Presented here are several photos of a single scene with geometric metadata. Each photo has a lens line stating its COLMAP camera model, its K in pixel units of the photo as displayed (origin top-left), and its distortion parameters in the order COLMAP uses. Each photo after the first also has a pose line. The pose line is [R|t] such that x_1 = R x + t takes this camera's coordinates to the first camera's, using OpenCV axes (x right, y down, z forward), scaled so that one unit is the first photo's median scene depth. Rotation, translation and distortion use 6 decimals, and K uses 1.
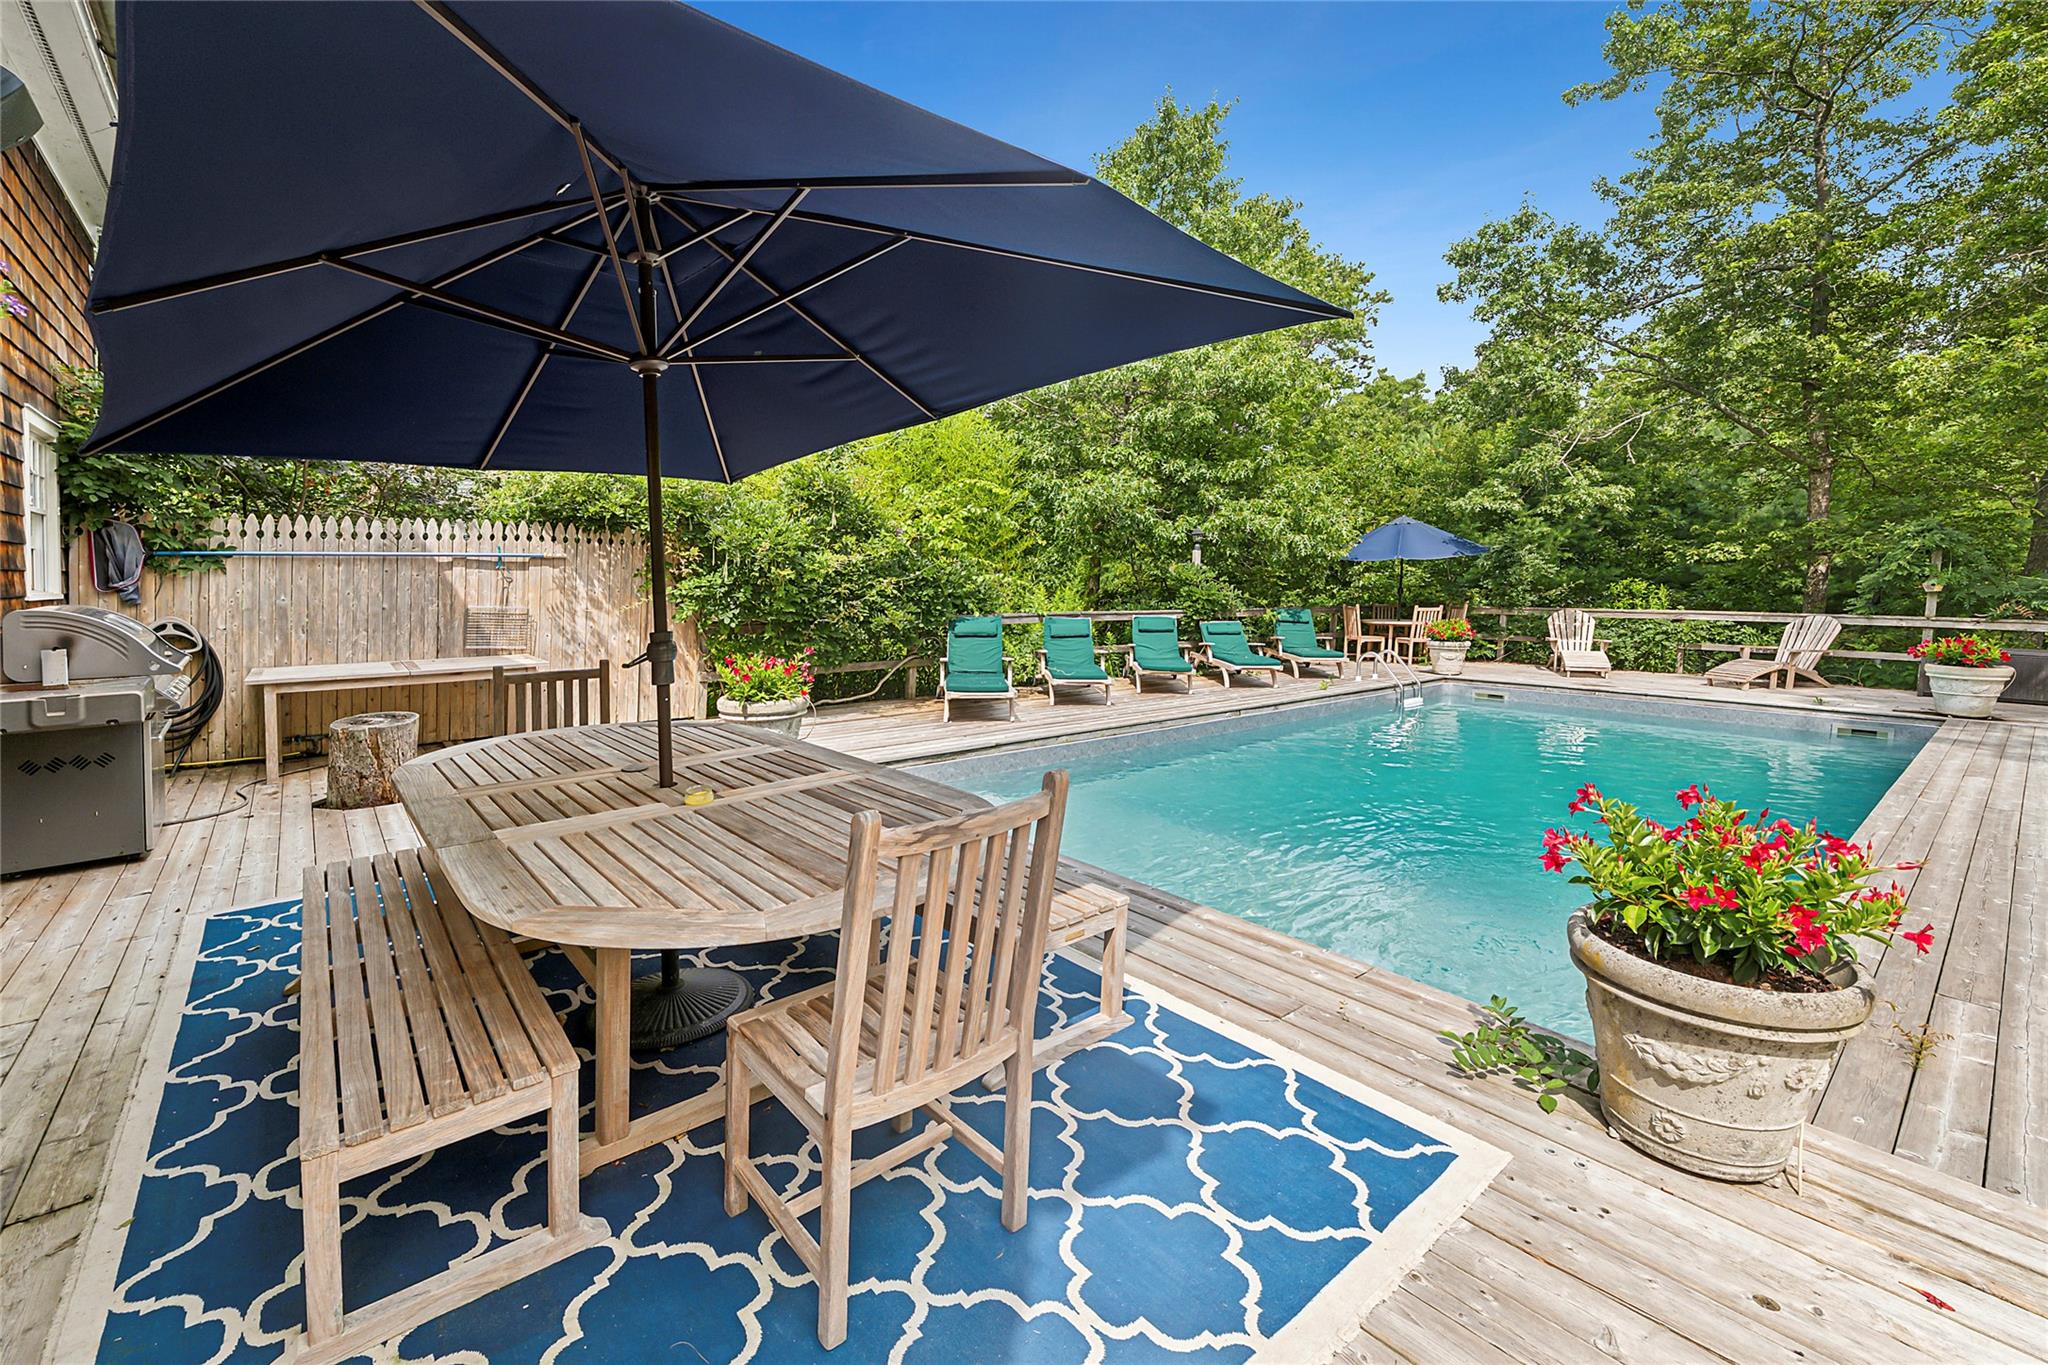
lens RADIAL K [[847.7, 0, 1012.0], [0, 847.7, 578.8], [0, 0, 1]] dist [0.000688, -0.000004]
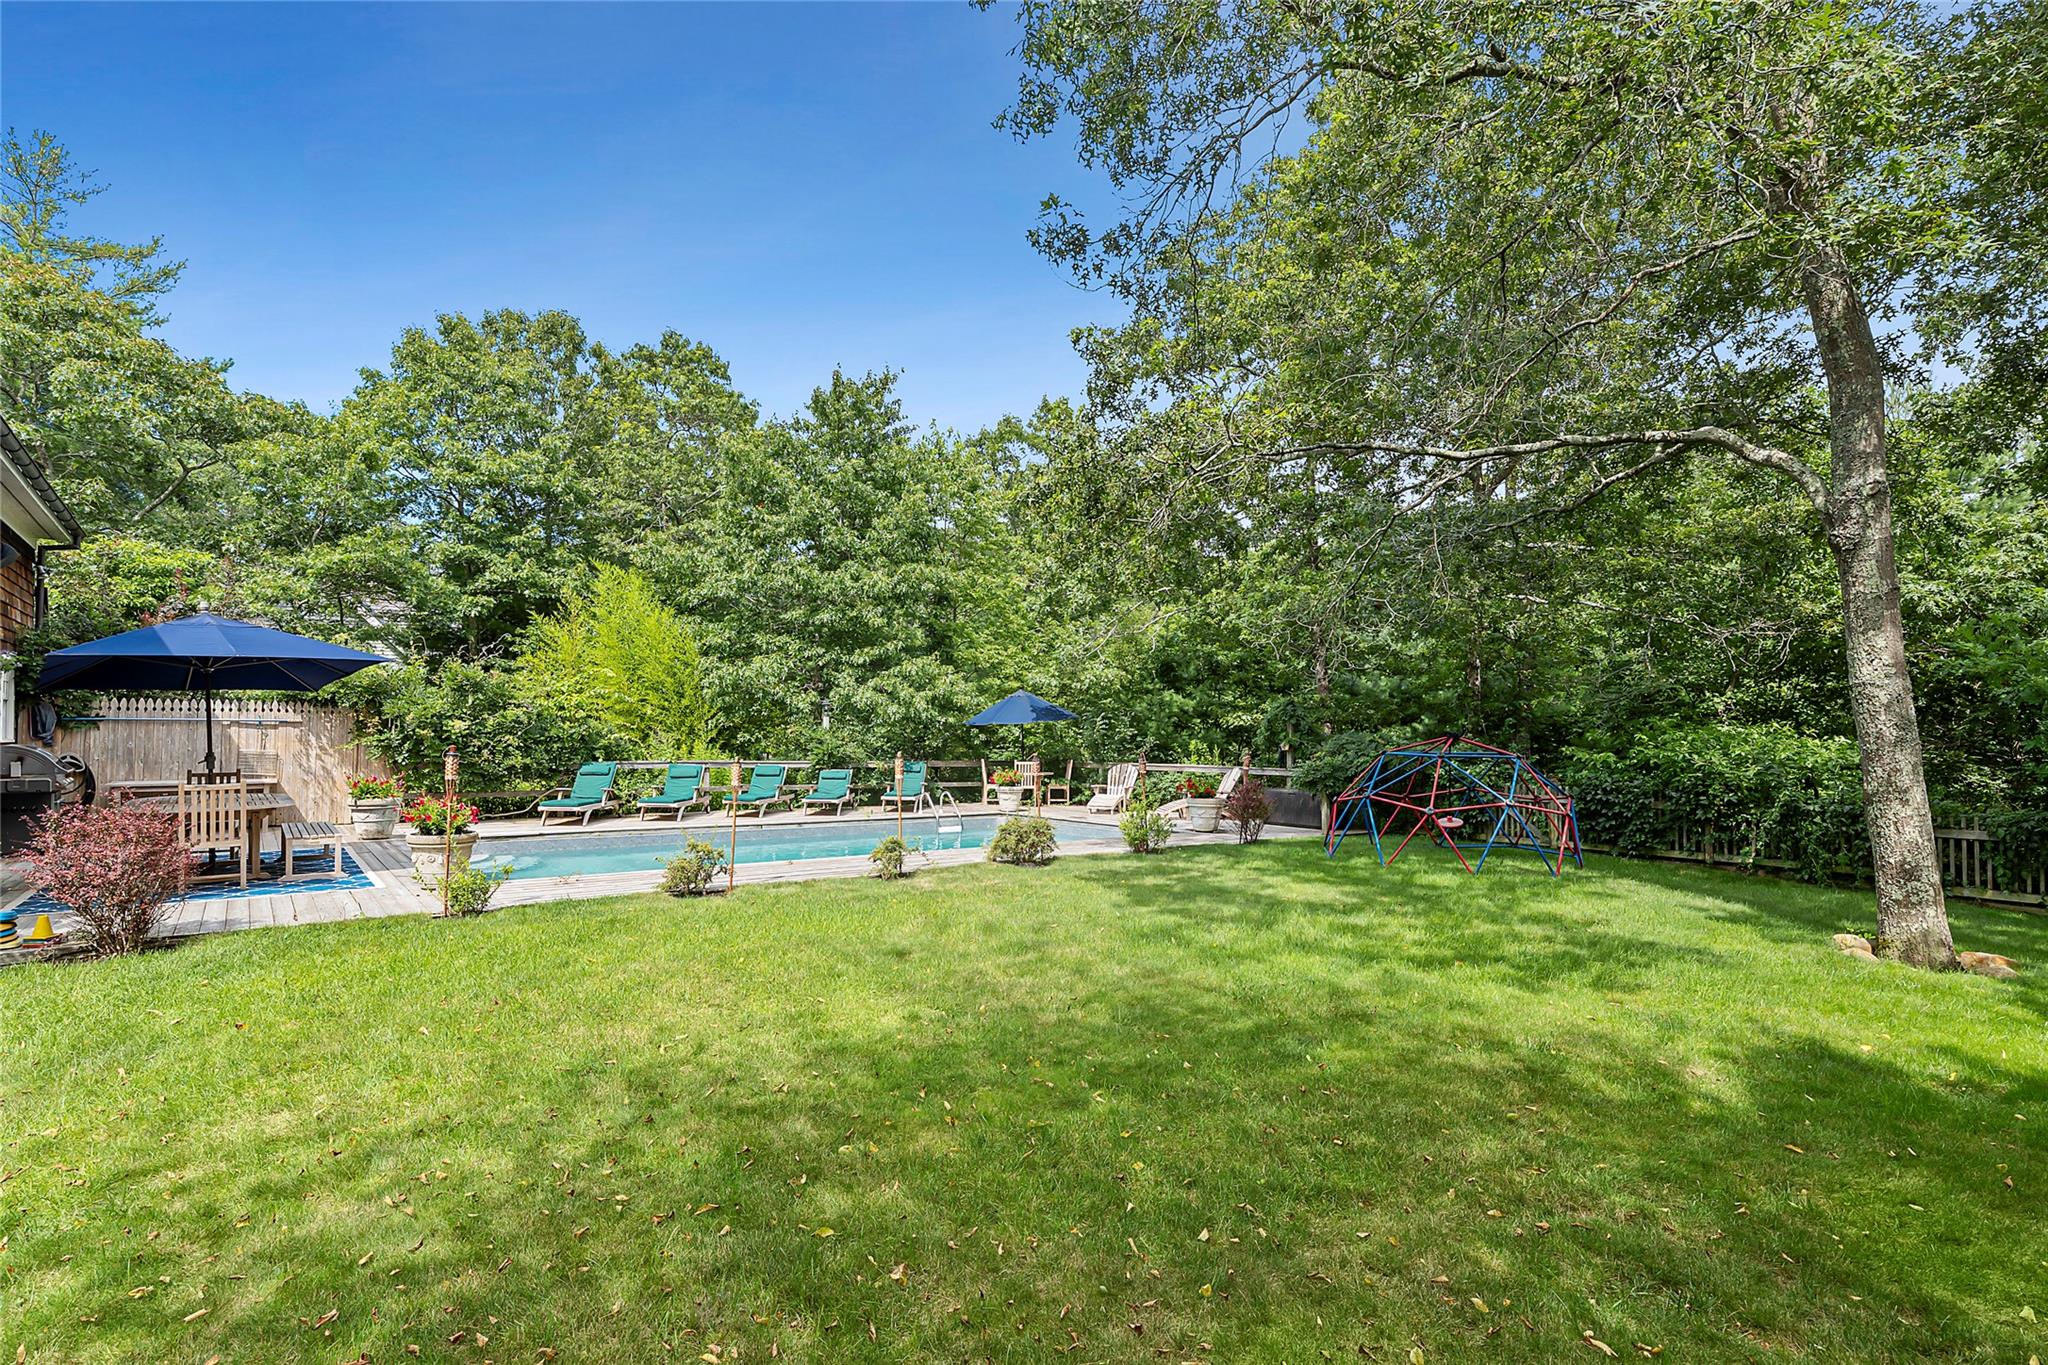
lens RADIAL K [[999.1, 0, 1035.8], [0, 999.1, 731.6], [0, 0, 1]] dist [-0.000193, 0.000288]
pose [[0.999377, 0.007128, -0.034554, 1.050285], [-0.007356, 0.999952, -0.006476, -0.003538], [0.034506, 0.006726, 0.999382, -0.978069]]
